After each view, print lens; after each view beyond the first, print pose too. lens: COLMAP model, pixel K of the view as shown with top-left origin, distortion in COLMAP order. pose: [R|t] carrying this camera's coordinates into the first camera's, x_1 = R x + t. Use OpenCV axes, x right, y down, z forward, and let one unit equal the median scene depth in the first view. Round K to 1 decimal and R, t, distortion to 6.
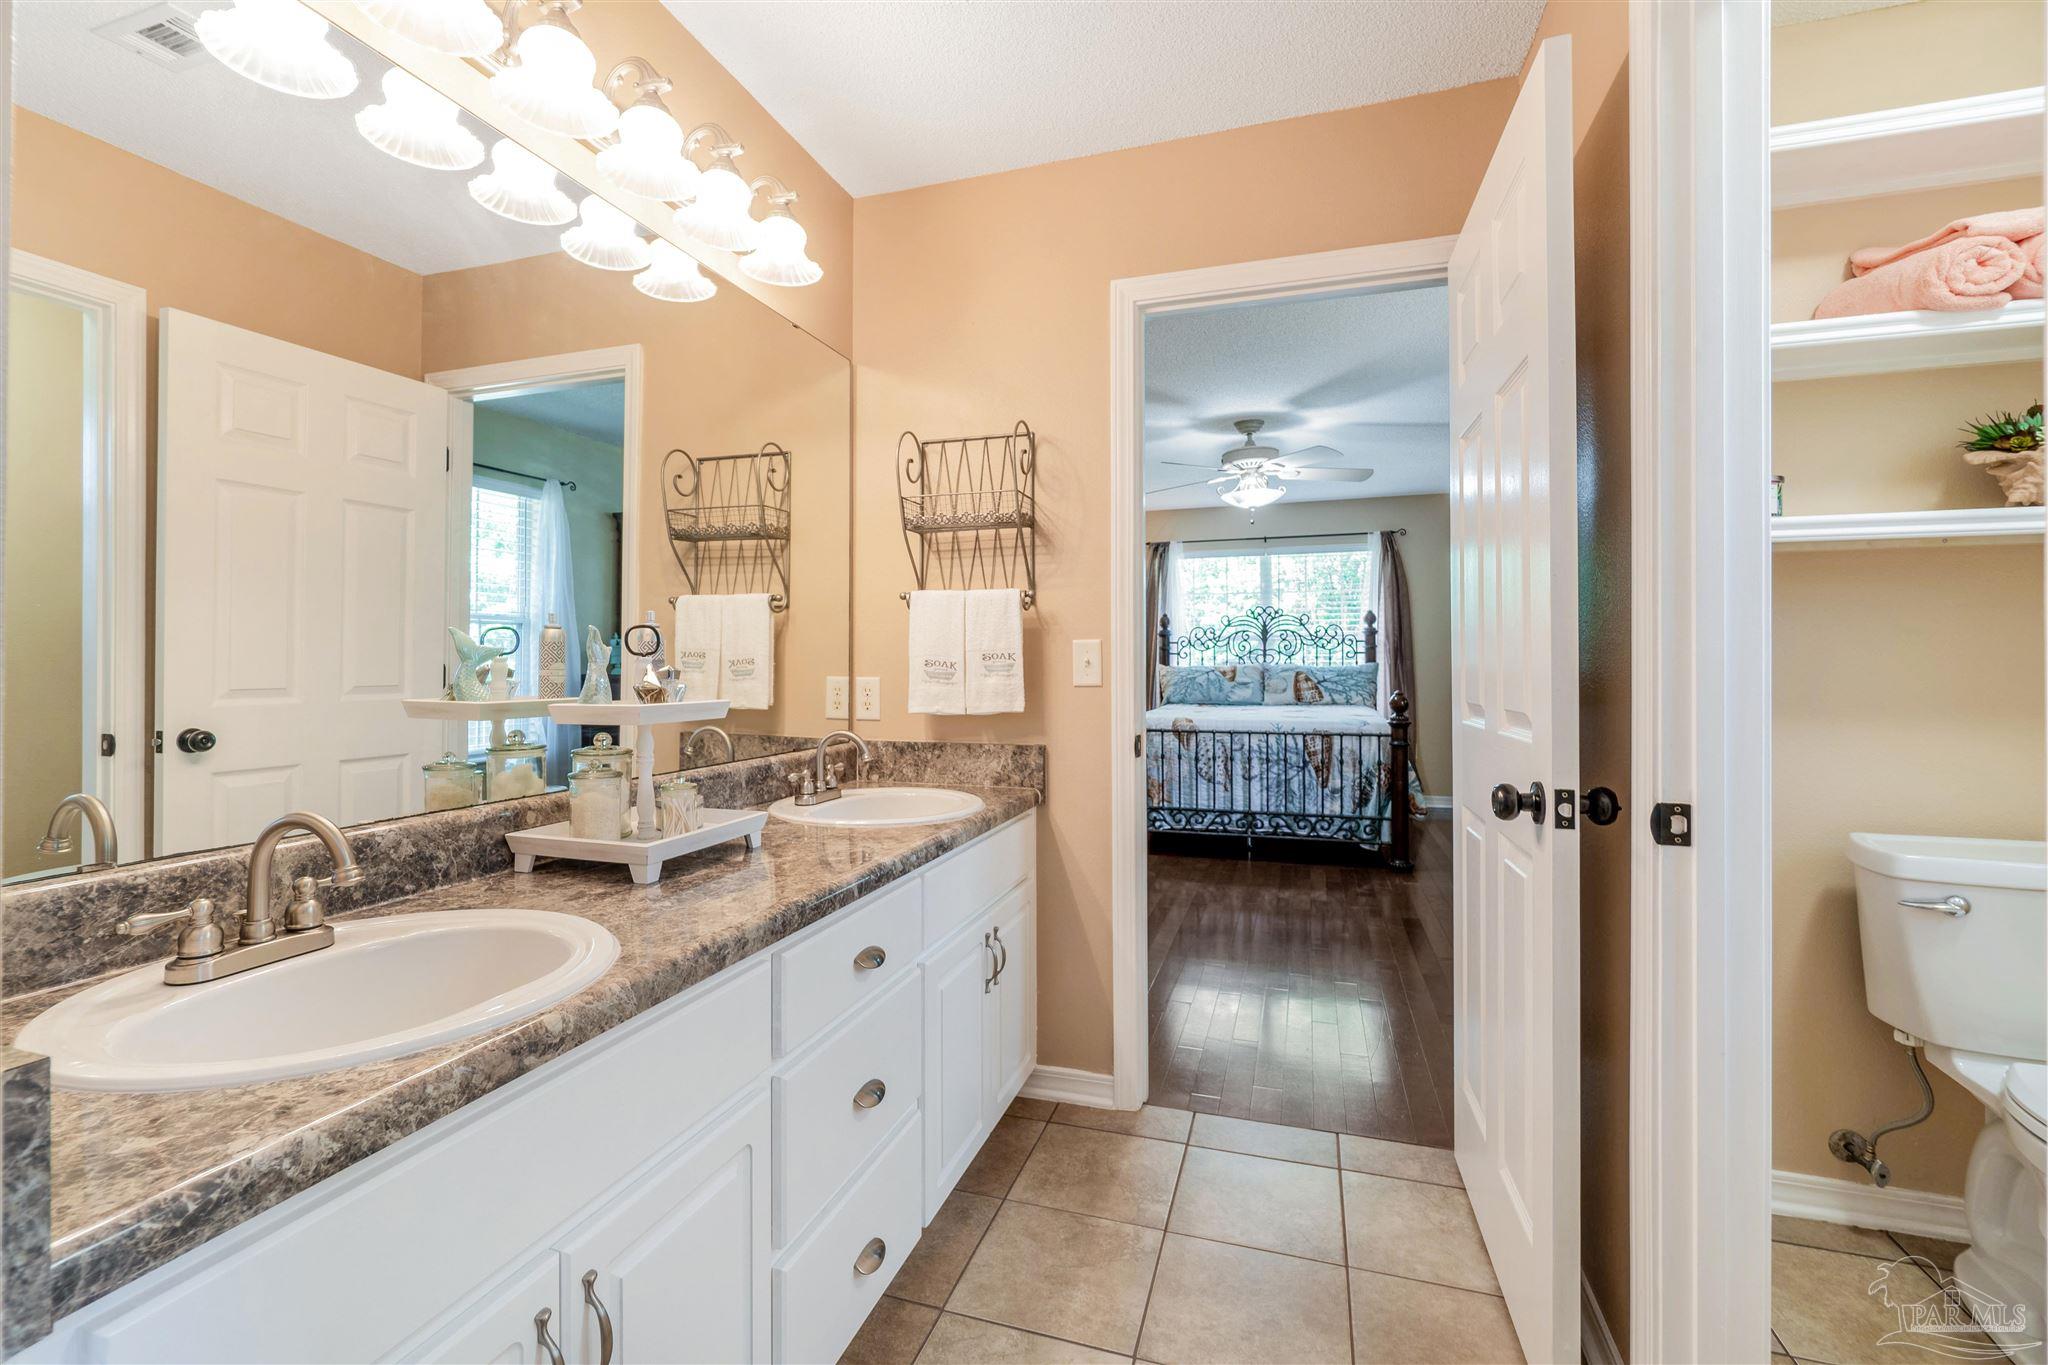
lens RADIAL K [[886.6, 0, 1002.6], [0, 886.6, 679.7], [0, 0, 1]] dist [0.000414, 0.000120]
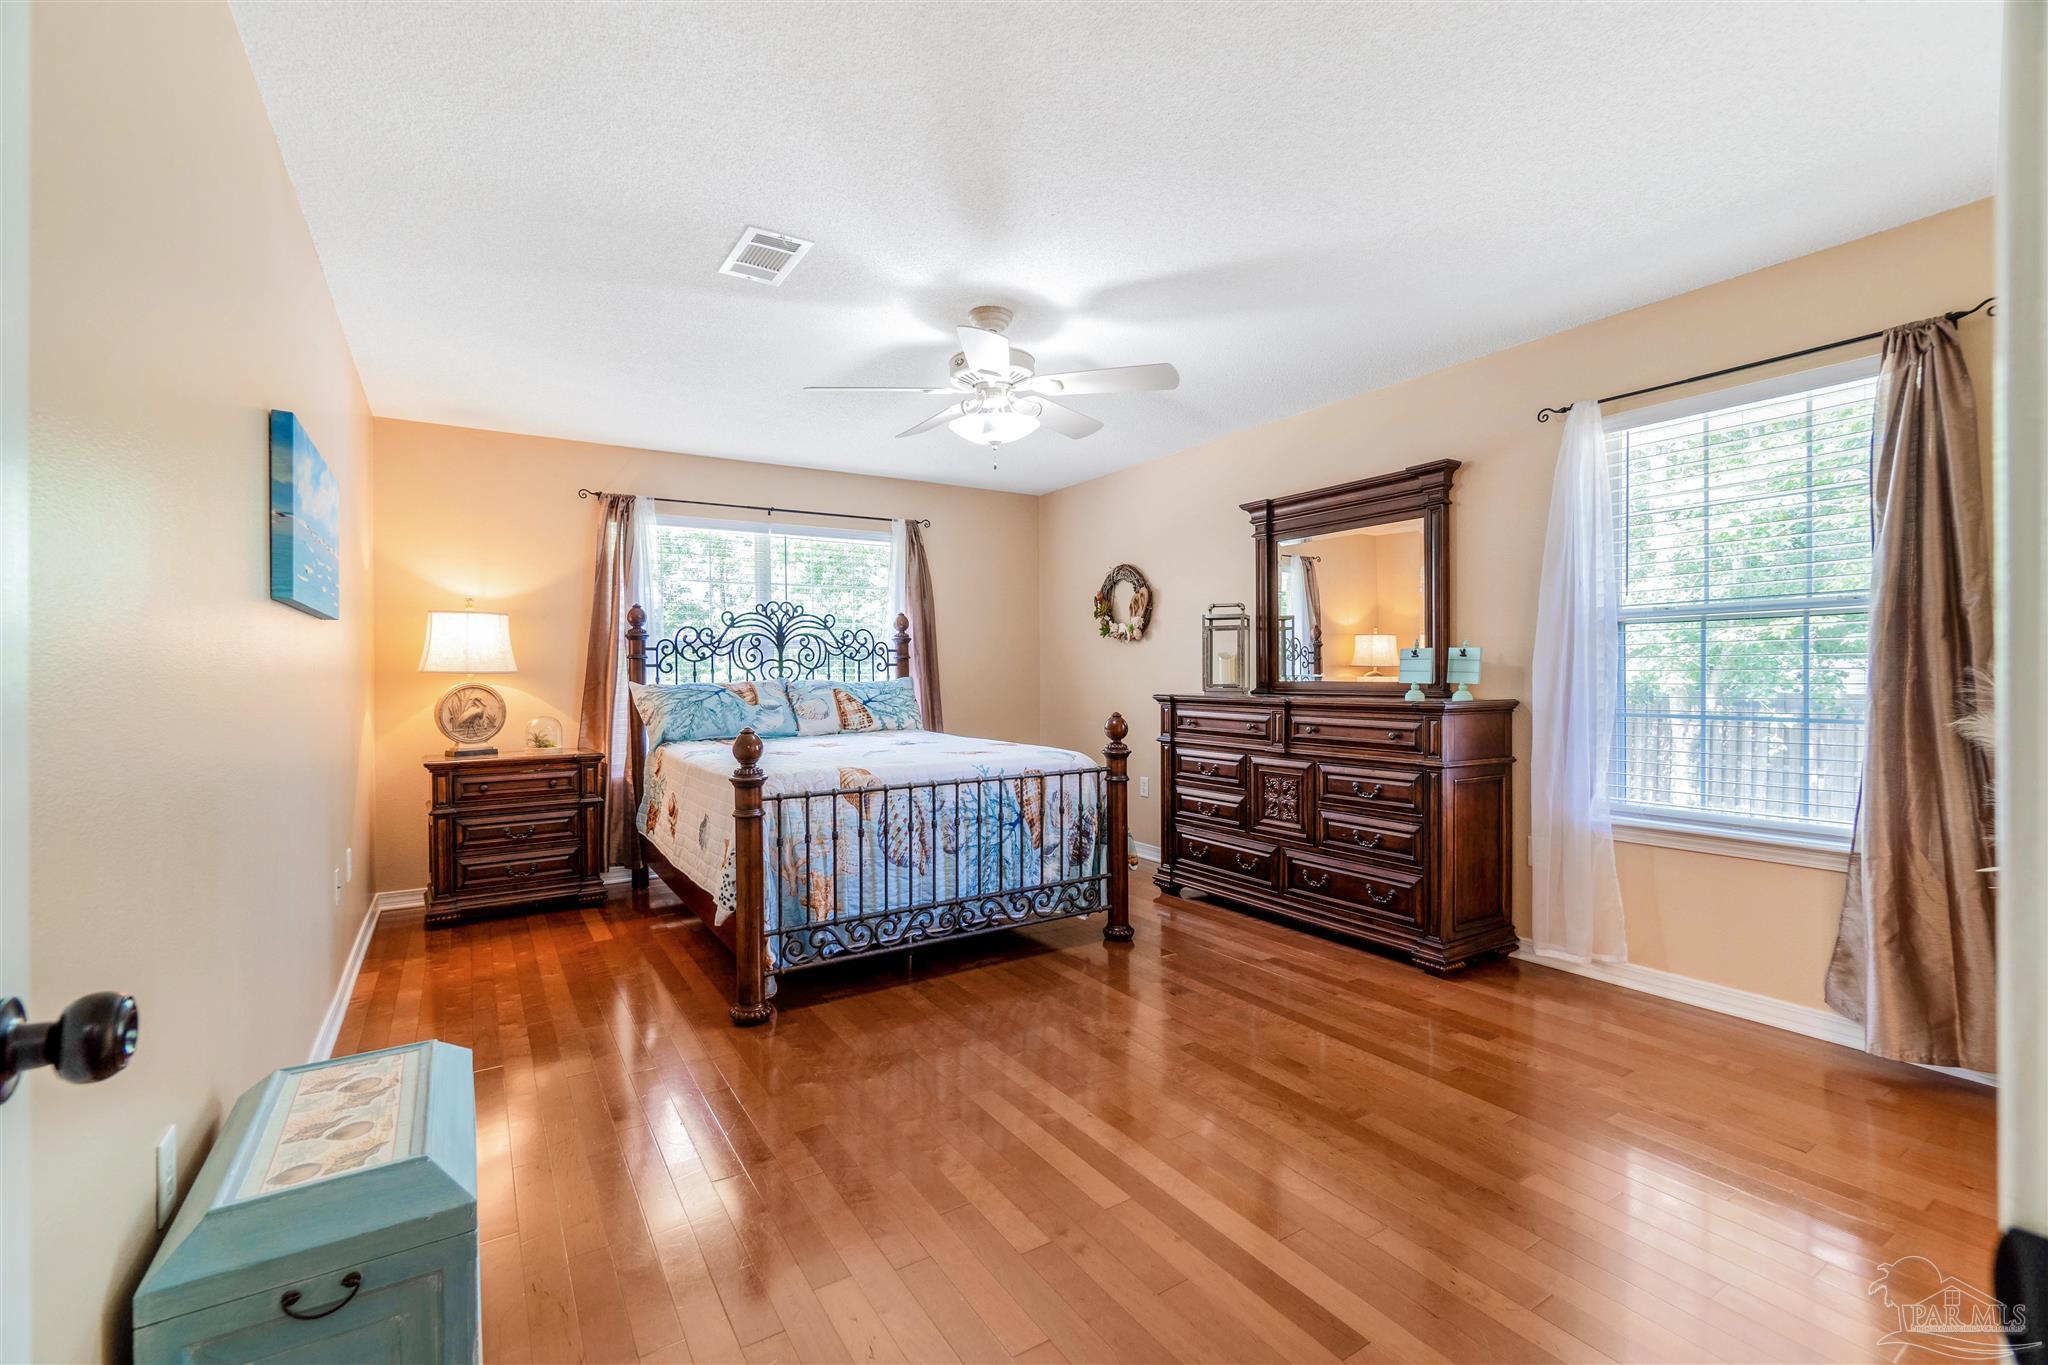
lens RADIAL K [[886.6, 0, 1002.6], [0, 886.6, 679.7], [0, 0, 1]] dist [0.000414, 0.000120]
pose [[0.637408, -0.008938, 0.770475, -0.164249], [0.022083, 0.999734, -0.006672, -0.009469], [-0.770210, 0.021267, 0.637436, 0.418546]]
